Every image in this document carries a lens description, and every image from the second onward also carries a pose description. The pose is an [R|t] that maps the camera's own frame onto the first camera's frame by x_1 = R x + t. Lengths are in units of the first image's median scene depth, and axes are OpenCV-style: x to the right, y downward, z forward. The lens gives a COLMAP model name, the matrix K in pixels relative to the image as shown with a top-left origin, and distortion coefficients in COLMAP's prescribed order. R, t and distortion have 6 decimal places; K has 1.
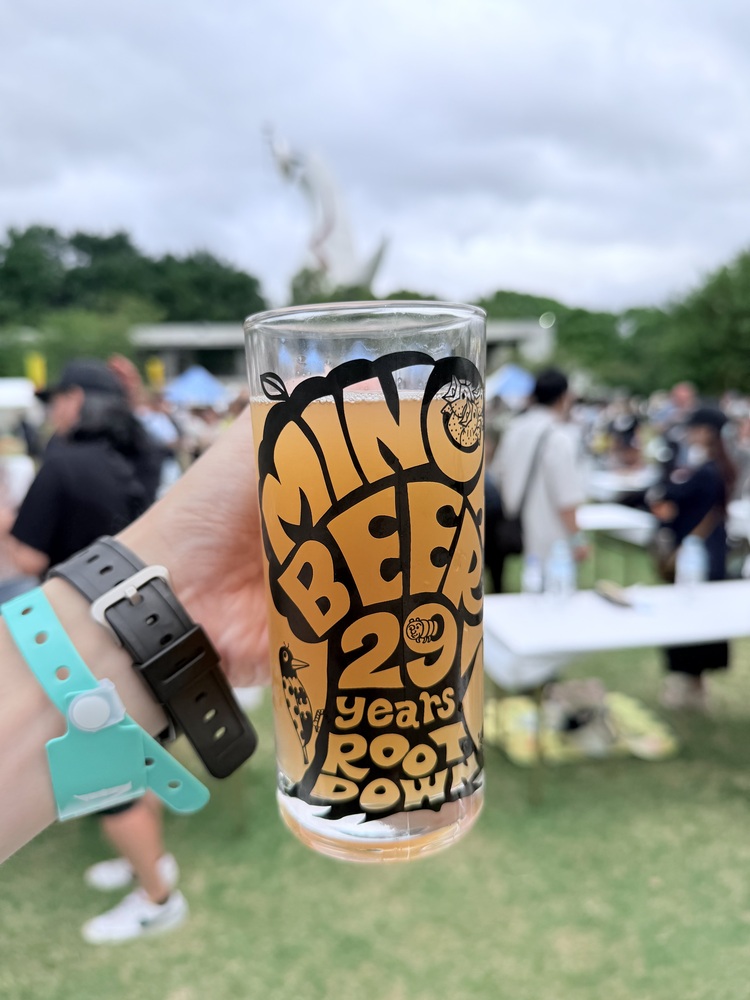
lens RADIAL K [[741.7, 0, 369.2], [0, 741.7, 502.5], [0, 0, 1]] dist [0.089239, -0.034115]
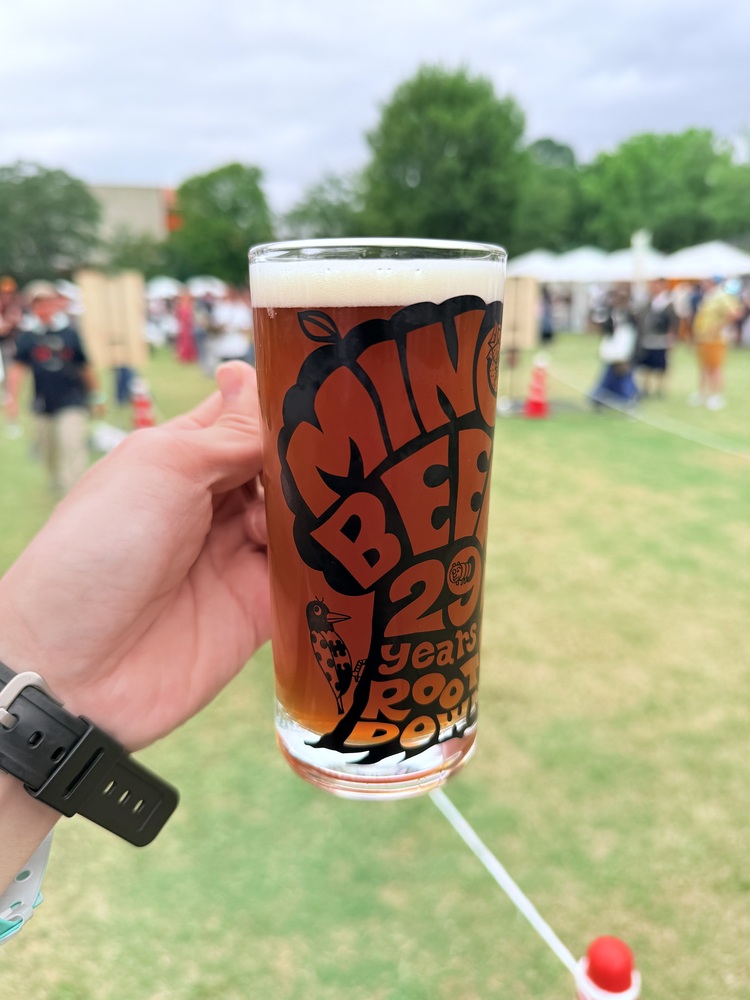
lens RADIAL K [[741.7, 0, 375.1], [0, 741.7, 501.9], [0, 0, 1]] dist [0.089239, -0.034115]
pose [[0.928580, -0.056581, 0.366794, -0.407107], [0.012705, 0.992578, 0.120948, -0.051354], [-0.370915, -0.107649, 0.922406, 0.104613]]
